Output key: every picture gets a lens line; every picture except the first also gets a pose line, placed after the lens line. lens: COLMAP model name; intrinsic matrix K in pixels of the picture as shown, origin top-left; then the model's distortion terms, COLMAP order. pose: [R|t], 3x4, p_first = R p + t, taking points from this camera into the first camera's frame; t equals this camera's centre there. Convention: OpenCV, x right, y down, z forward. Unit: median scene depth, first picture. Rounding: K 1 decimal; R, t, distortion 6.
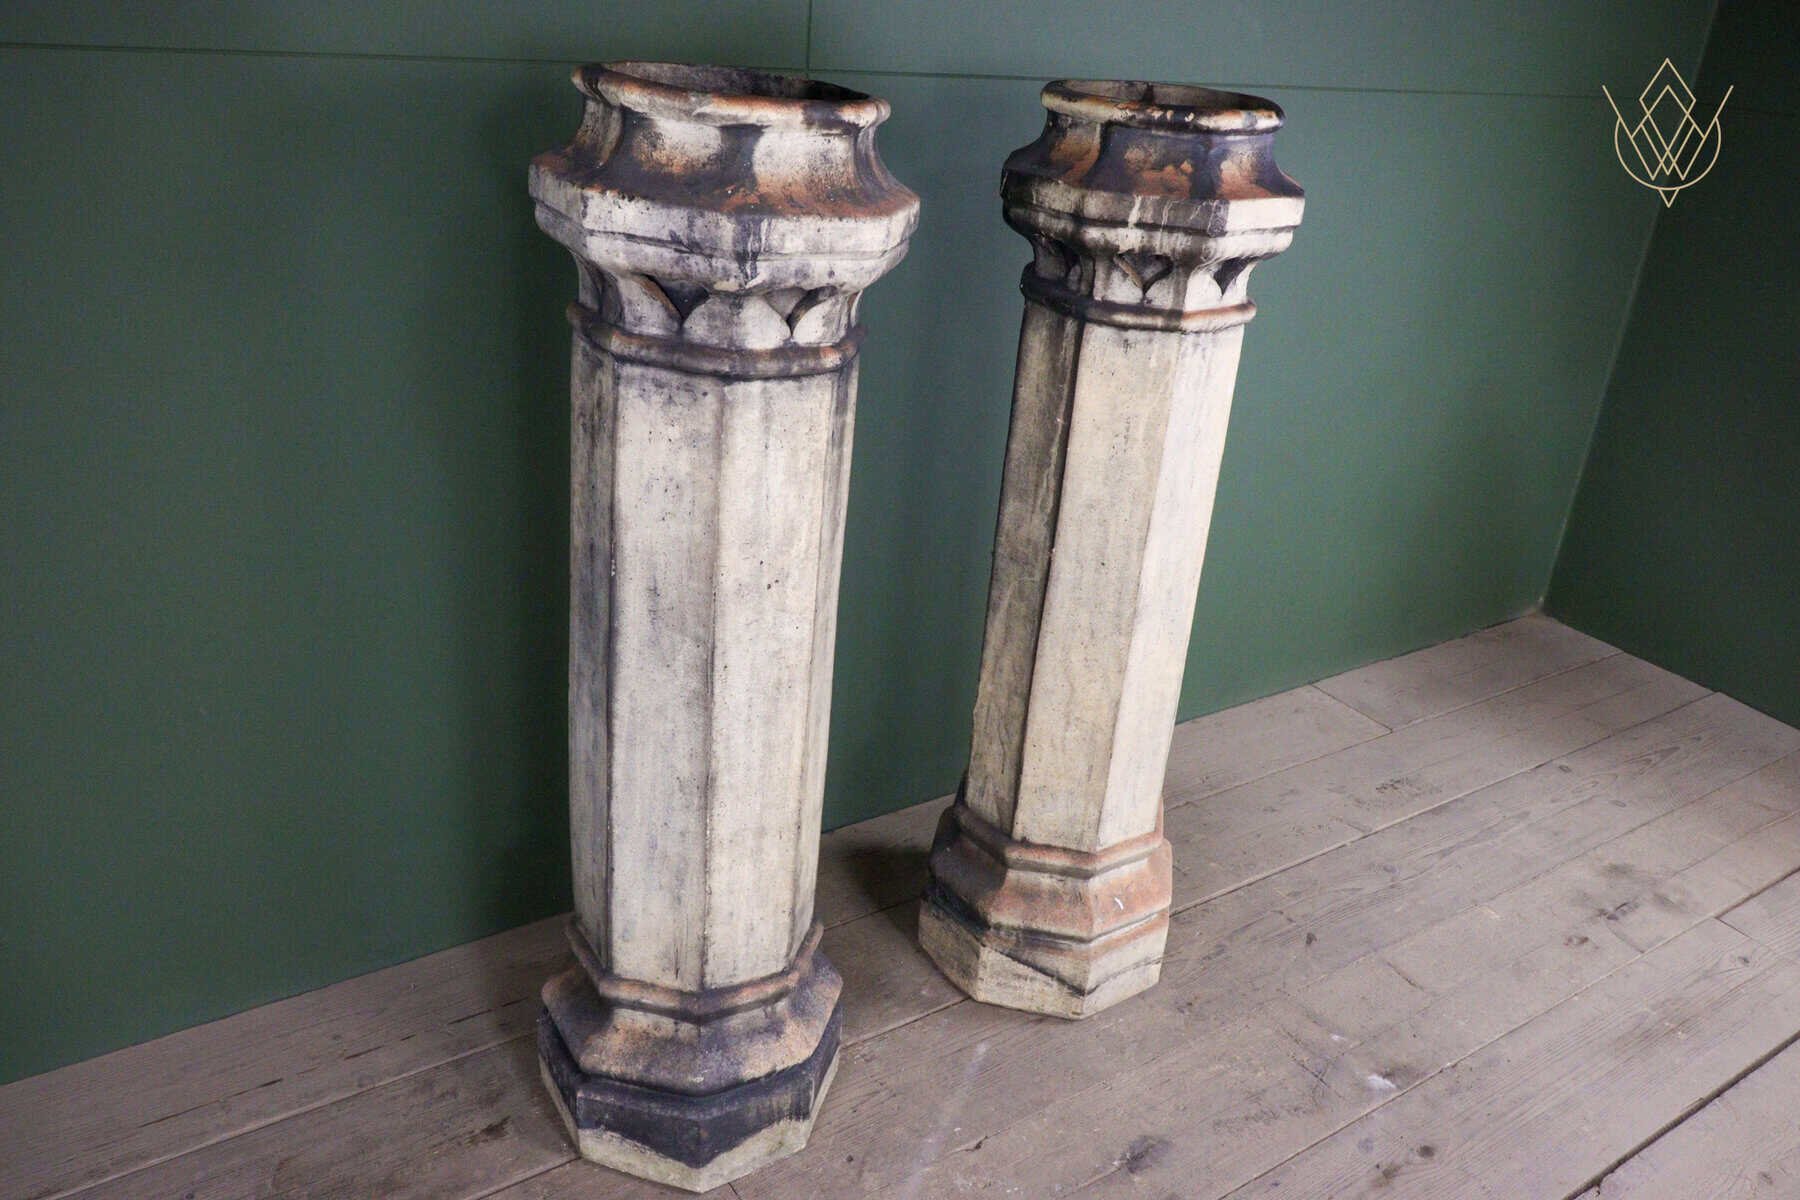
lens RADIAL K [[1444.8, 0, 900.0], [0, 1444.8, 600.0], [0, 0, 1]] dist [-0.008096, 0.008690]
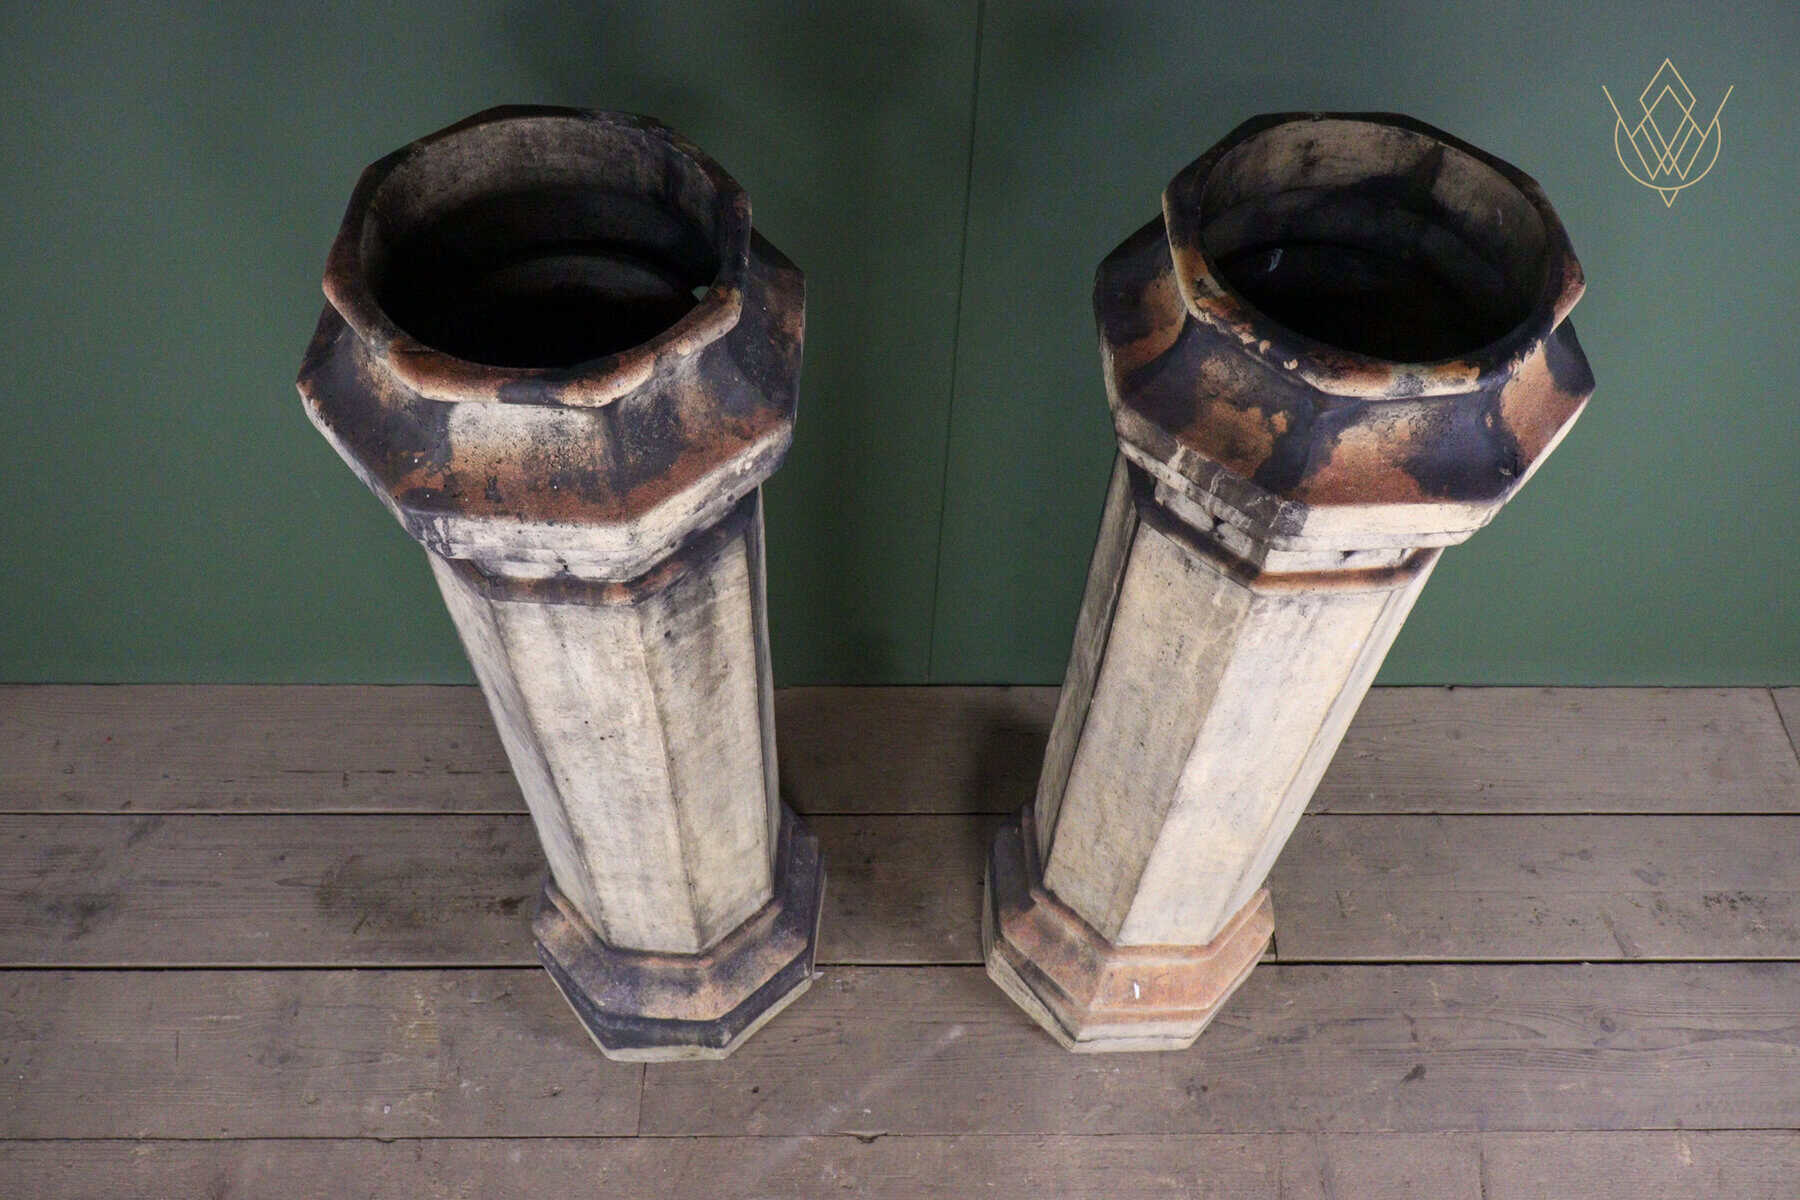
lens RADIAL K [[1439.6, 0, 897.5], [0, 1439.6, 597.3], [0, 0, 1]] dist [-0.004641, 0.003969]
pose [[0.828887, 0.416278, -0.373710, 0.317642], [-0.190846, 0.838381, 0.510583, -0.509435], [0.525856, -0.351895, 0.774368, 0.393807]]
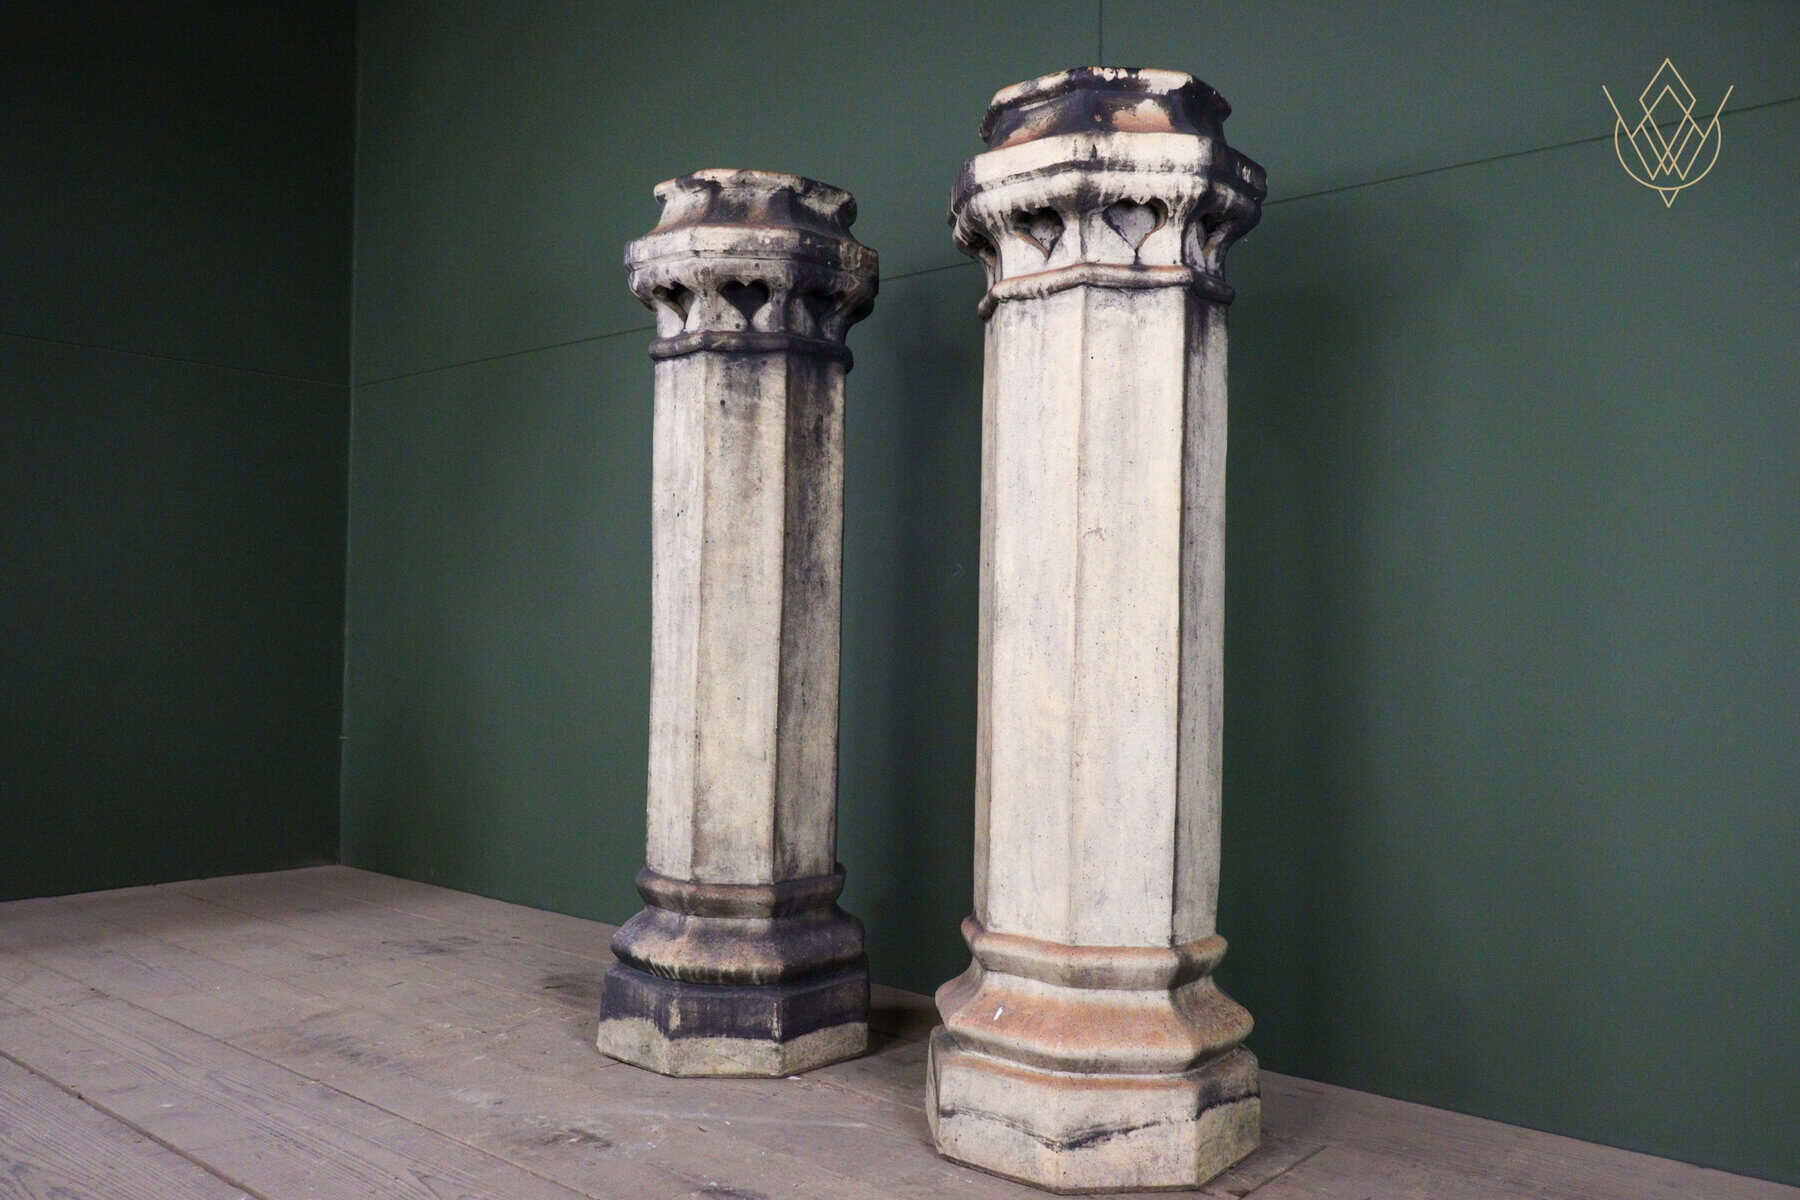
lens RADIAL K [[1444.8, 0, 900.0], [0, 1444.8, 600.0], [0, 0, 1]] dist [-0.008096, 0.008690]
pose [[0.255297, -0.106002, -0.961034, 1.130438], [-0.392231, 0.897153, -0.203152, 0.230394], [0.883730, 0.428812, 0.187463, 0.862720]]
